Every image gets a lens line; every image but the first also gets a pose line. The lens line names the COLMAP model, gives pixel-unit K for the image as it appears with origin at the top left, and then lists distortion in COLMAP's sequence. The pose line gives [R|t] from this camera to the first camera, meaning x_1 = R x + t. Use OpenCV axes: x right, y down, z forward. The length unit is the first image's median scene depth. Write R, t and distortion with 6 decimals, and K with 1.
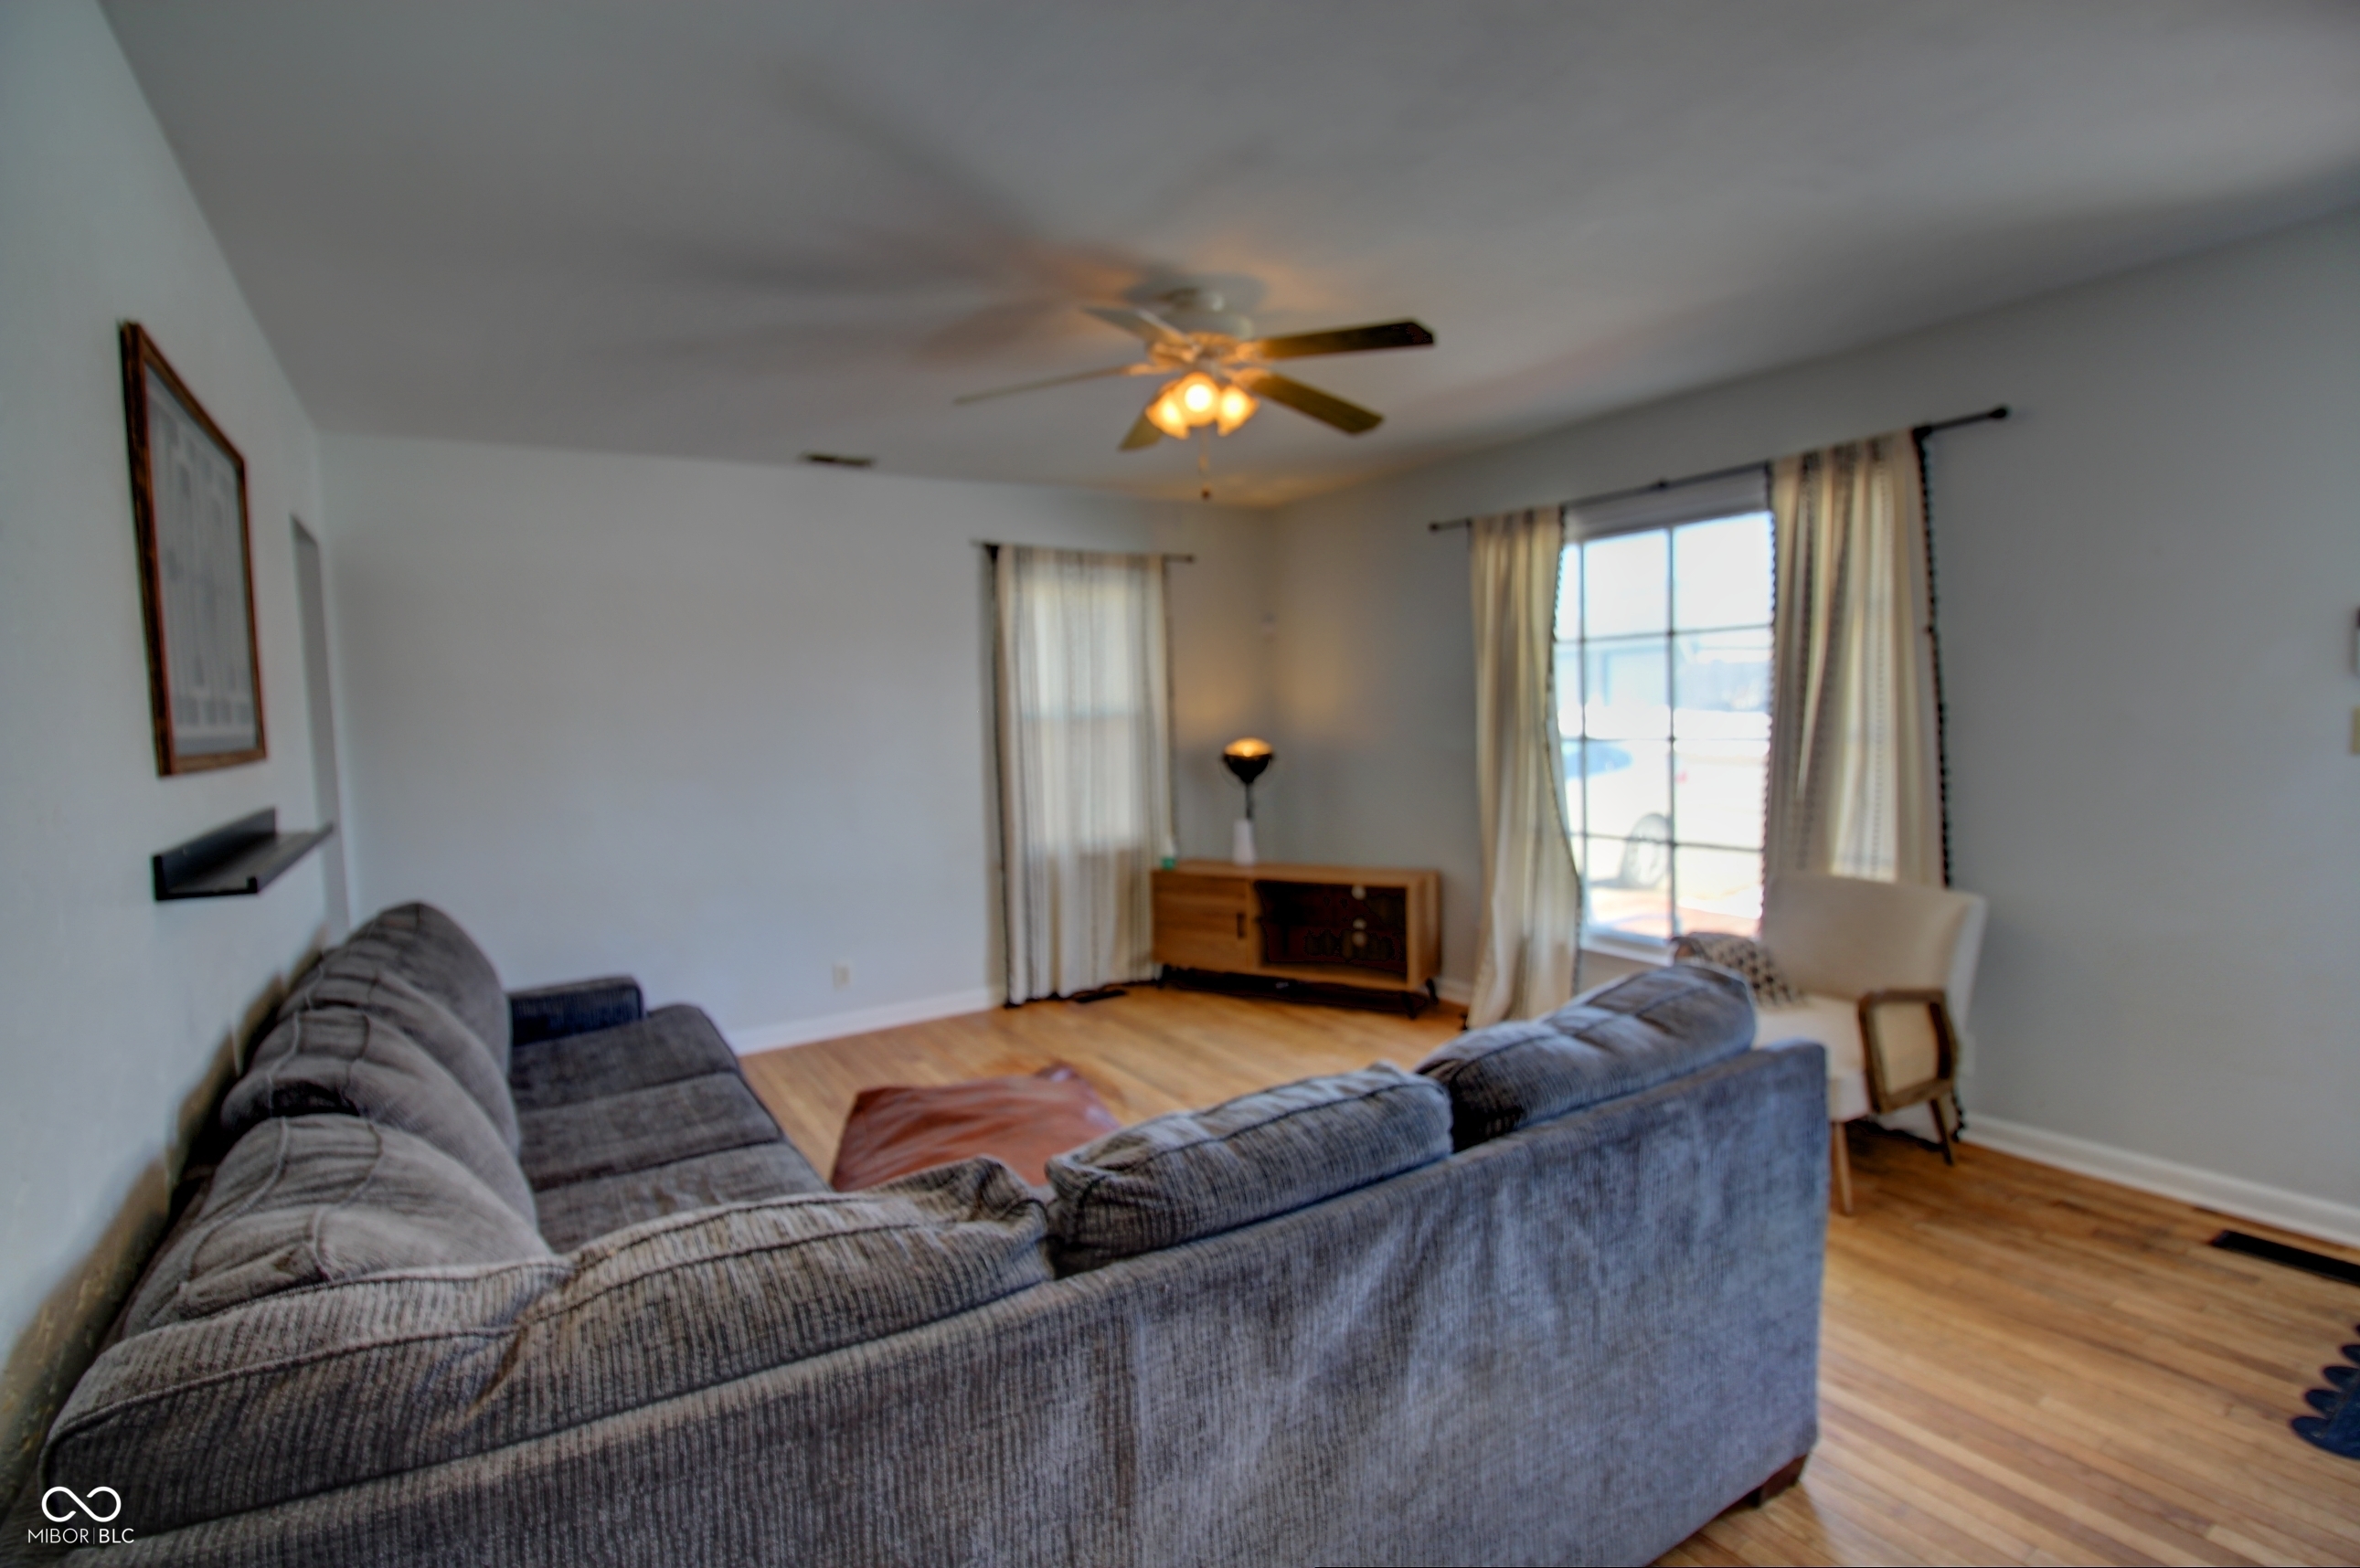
lens RADIAL K [[1102.6, 0, 1161.6], [0, 1102.6, 777.9], [0, 0, 1]] dist [-0.001177, -0.000382]
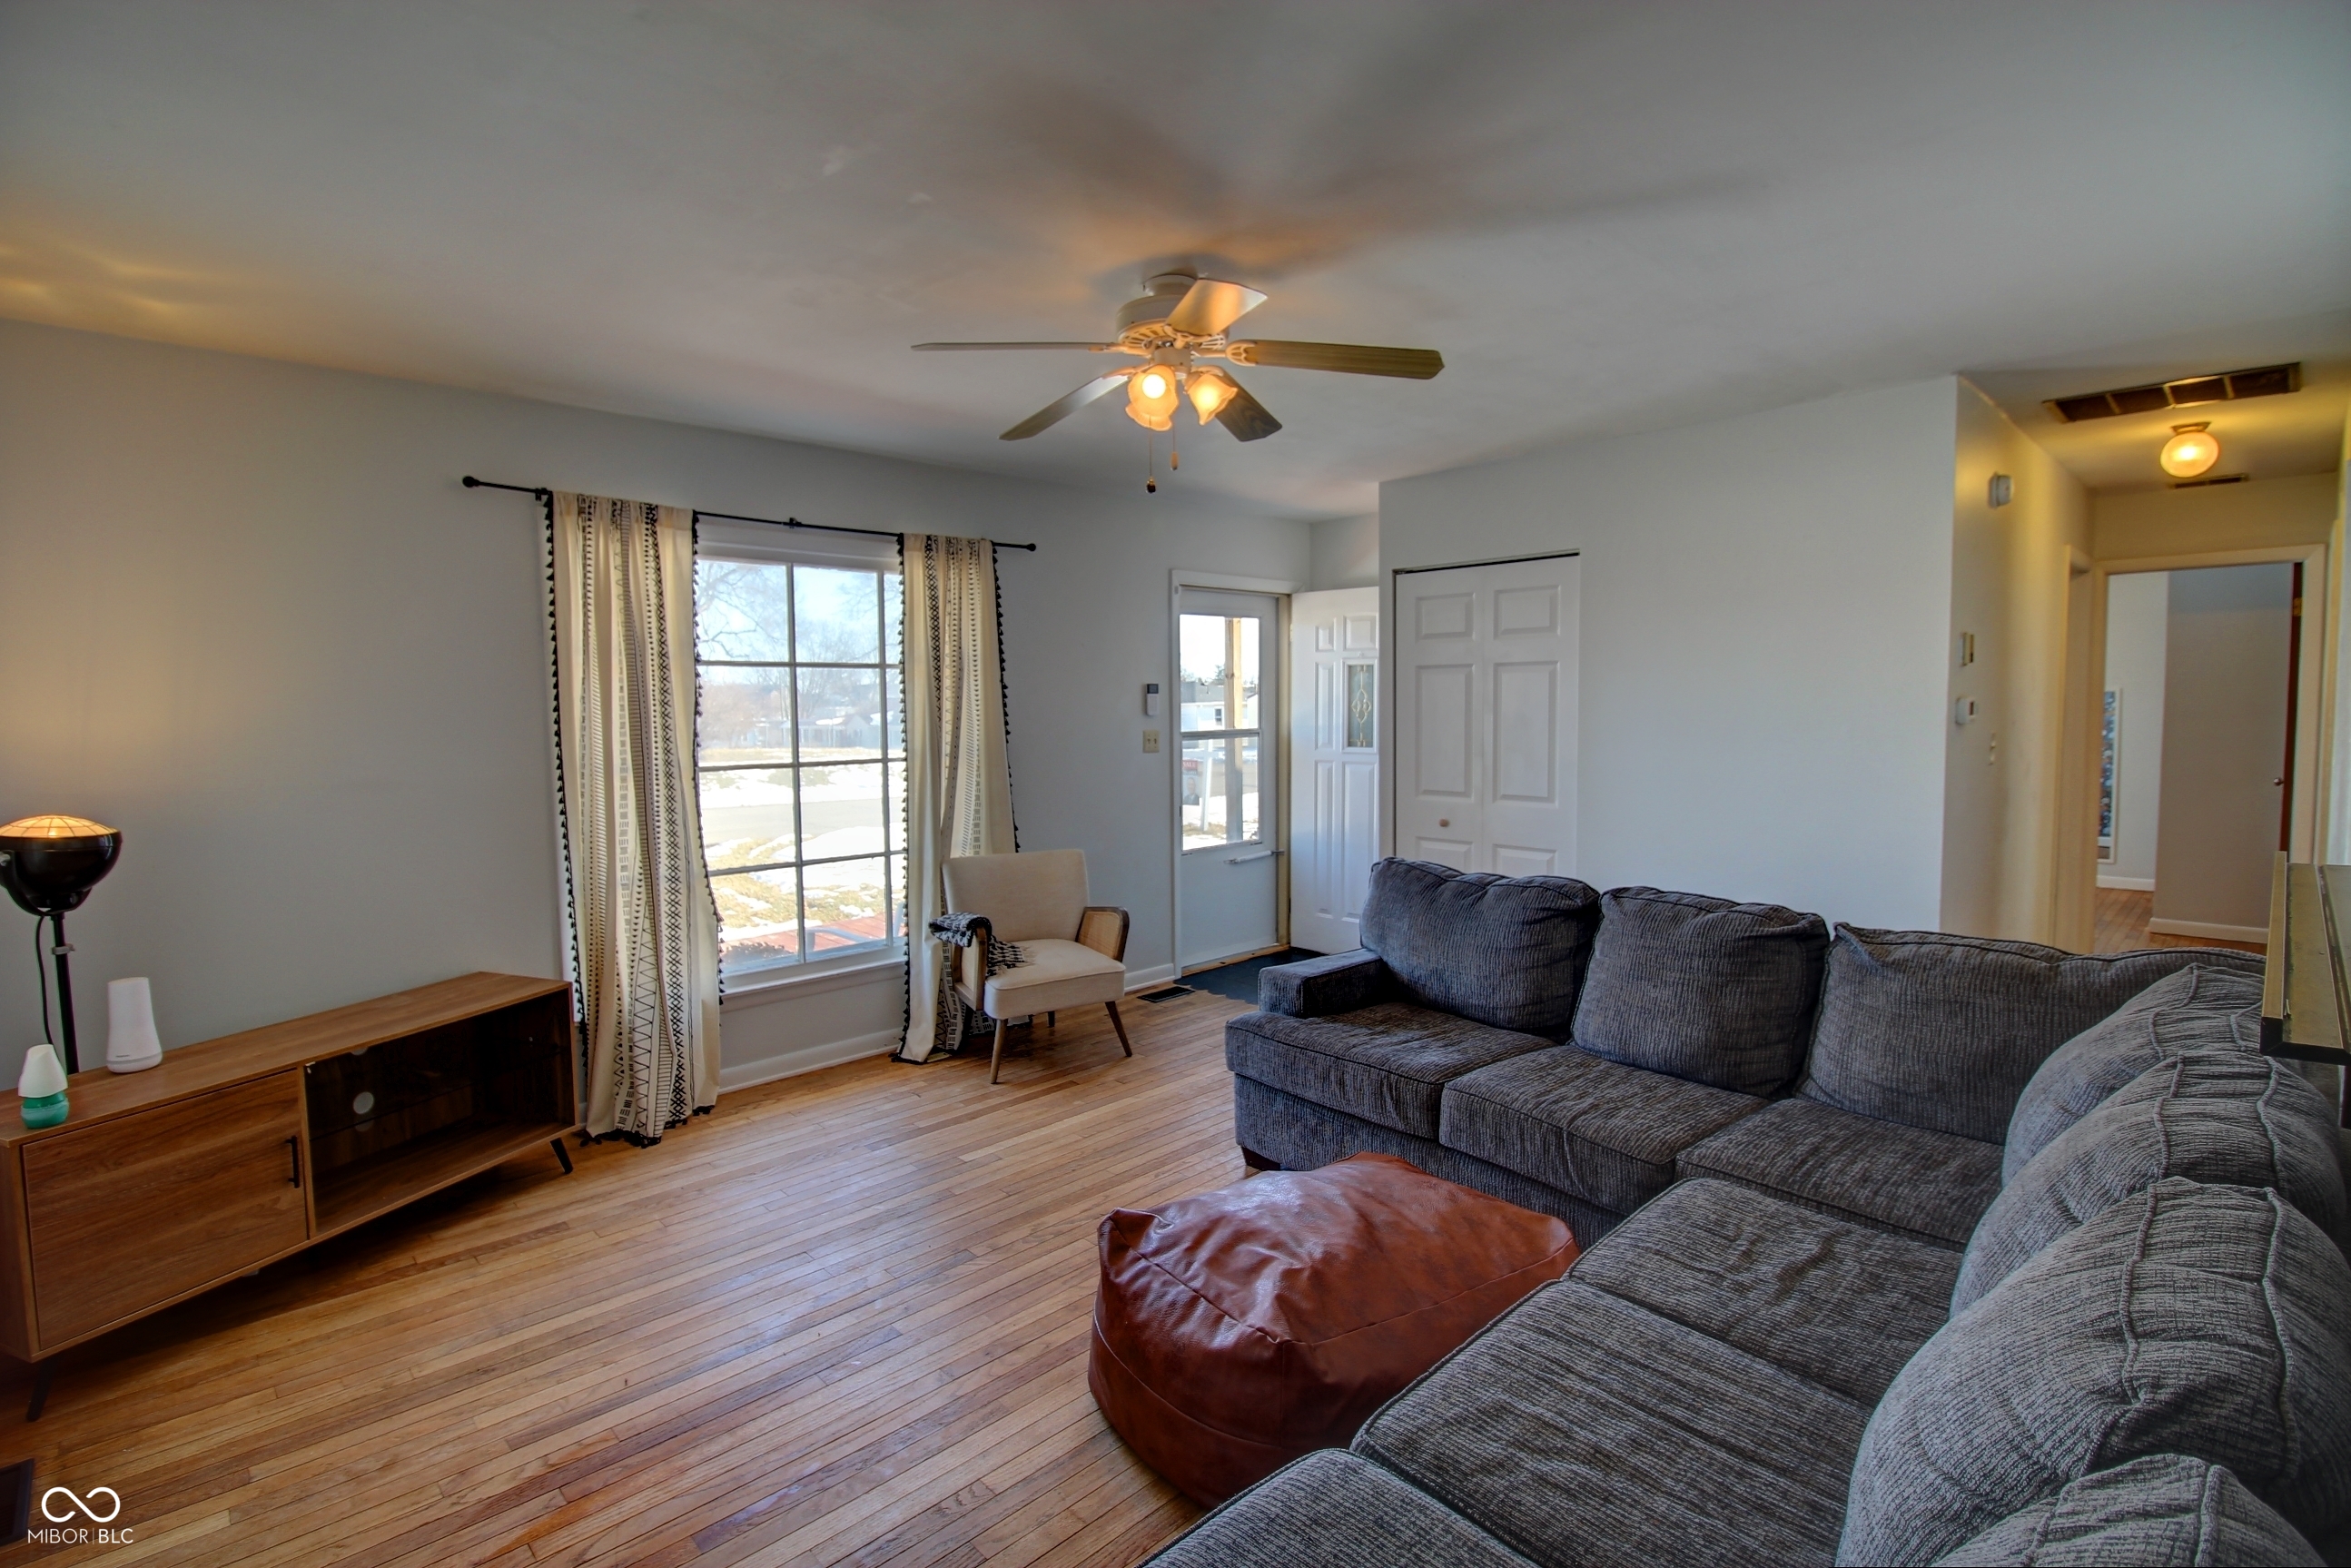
lens RADIAL K [[1098.4, 0, 1157.2], [0, 1098.4, 777.9], [0, 0, 1]] dist [-0.001177, -0.000382]
pose [[-0.192495, -0.026786, 0.980932, -0.540455], [0.084912, 0.995423, 0.043844, -0.034531], [-0.977617, 0.091732, -0.189339, 0.742497]]
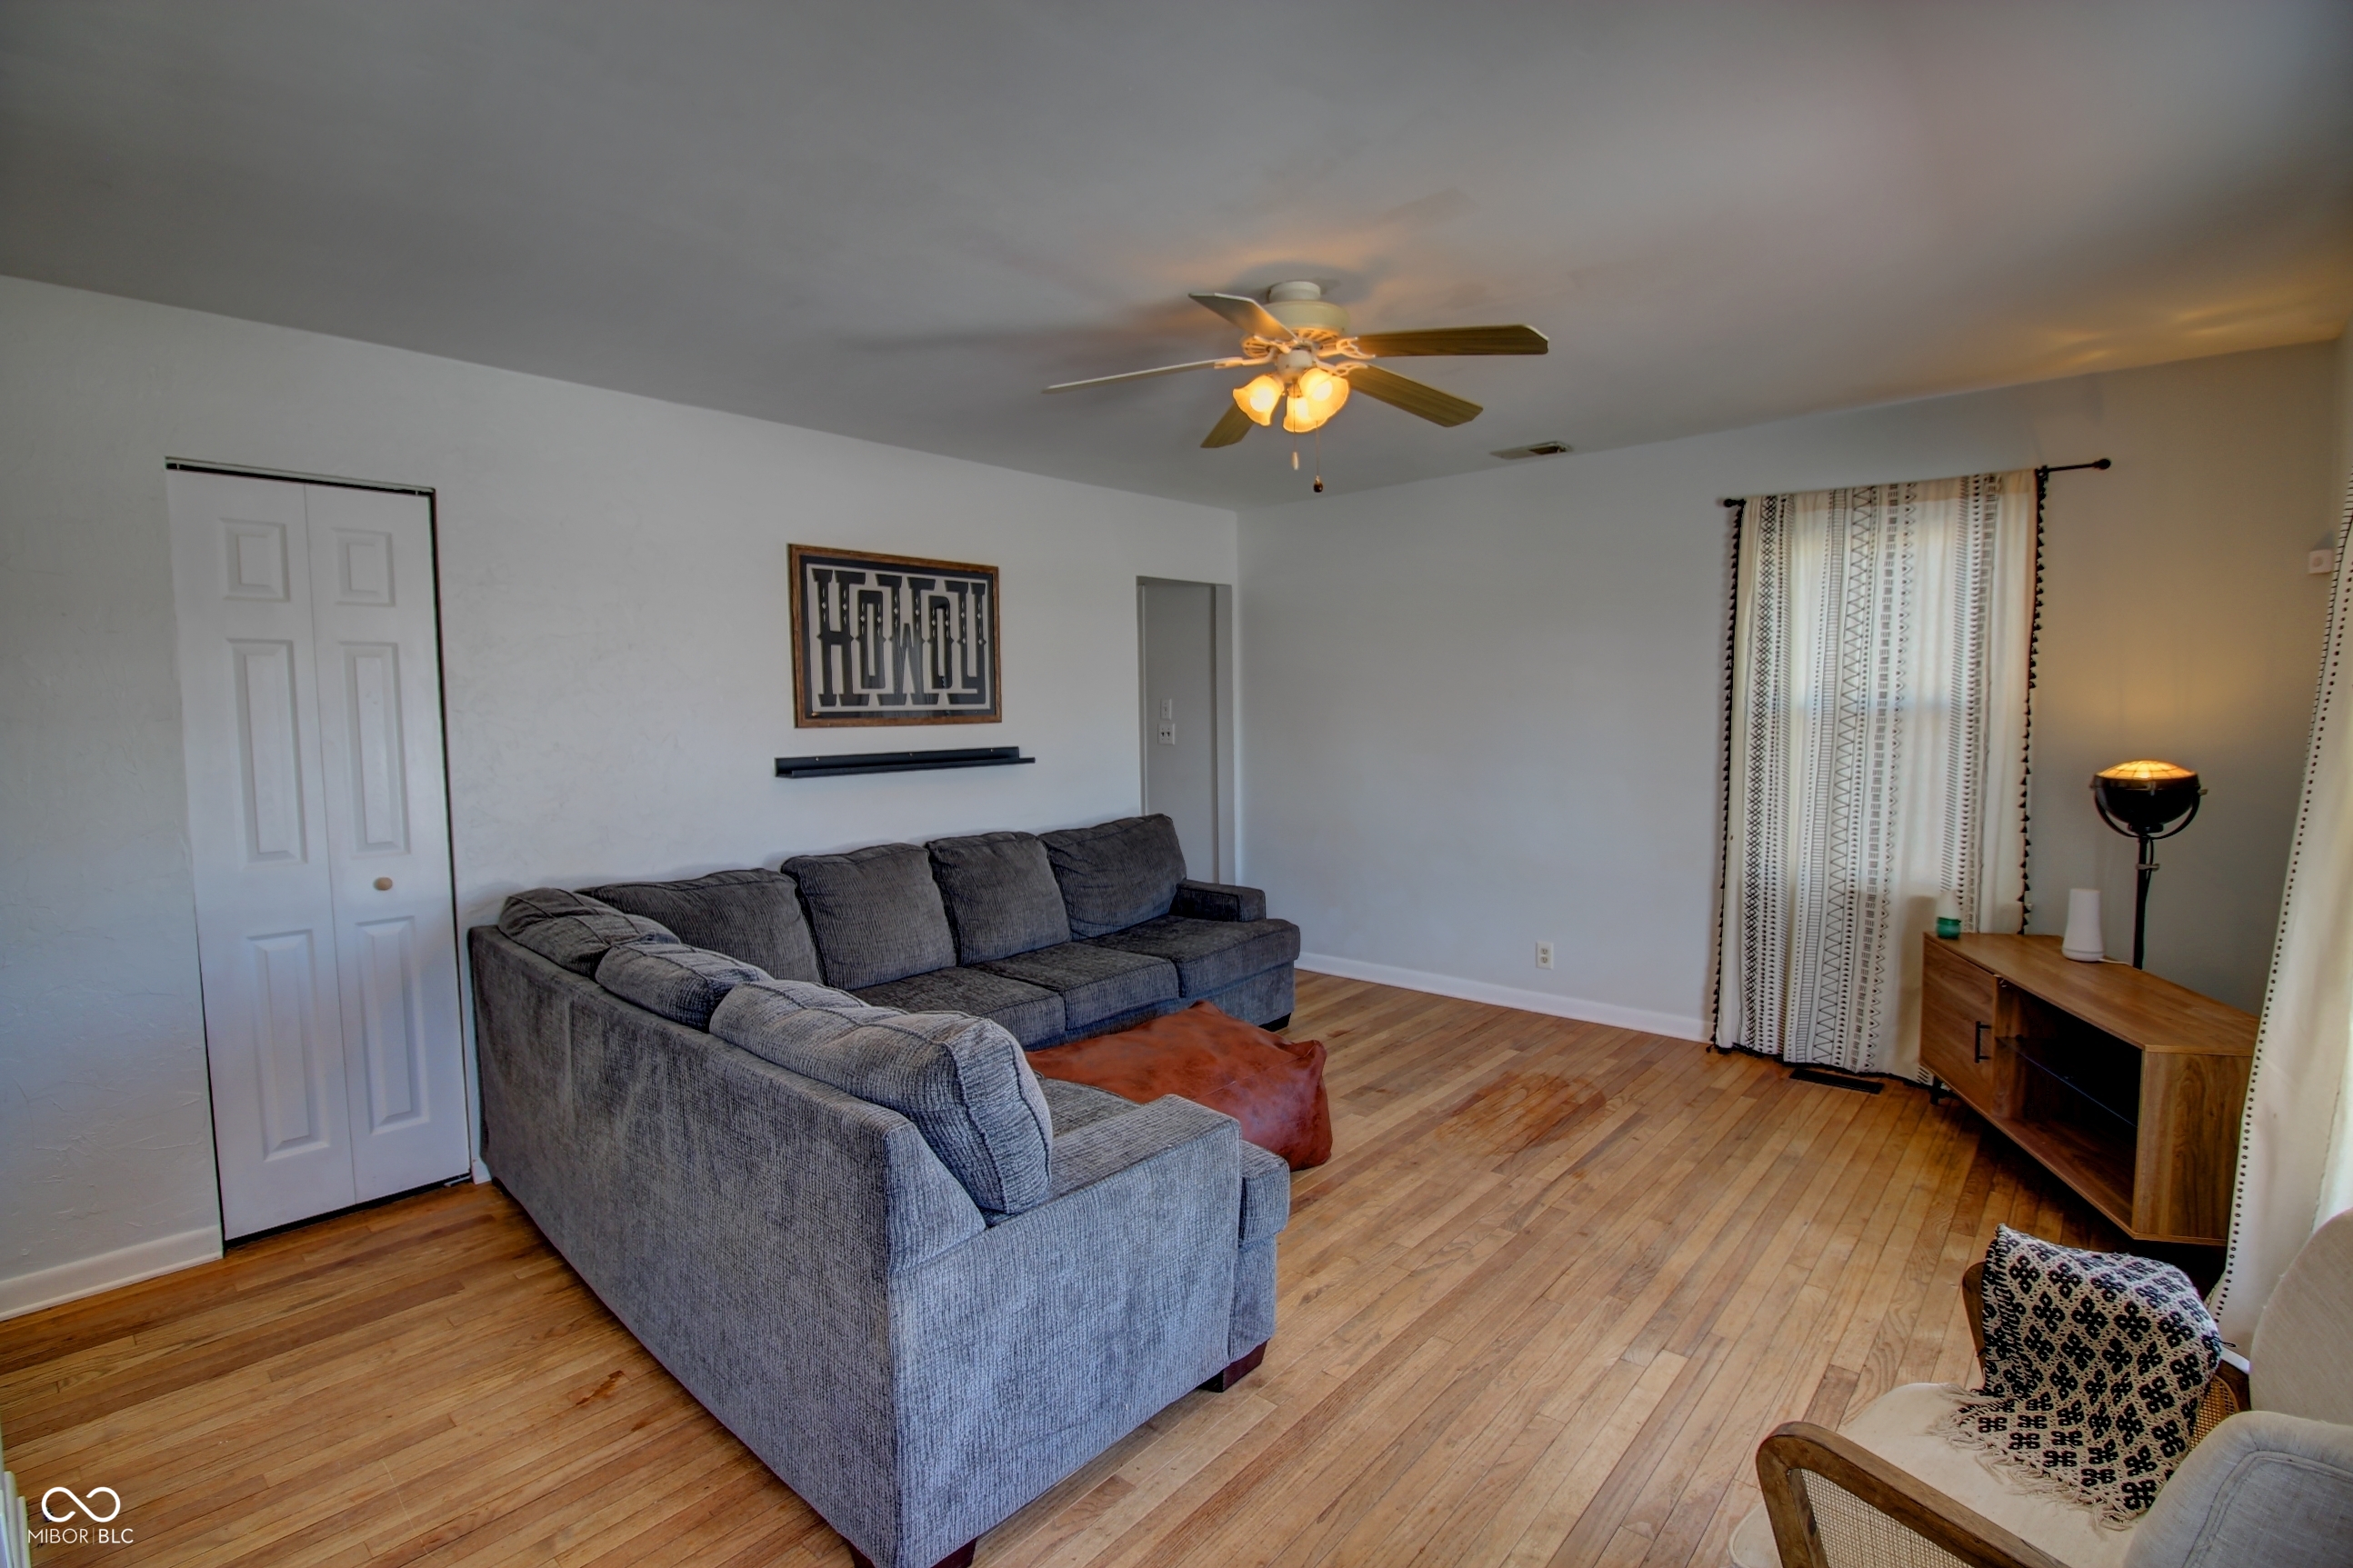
lens RADIAL K [[1099.3, 0, 1158.1], [0, 1099.3, 777.9], [0, 0, 1]] dist [-0.001177, -0.000382]
pose [[0.271956, 0.098532, -0.957252, 0.586286], [-0.059650, 0.994557, 0.085426, -0.050975], [0.960459, 0.033868, 0.276353, 0.380241]]
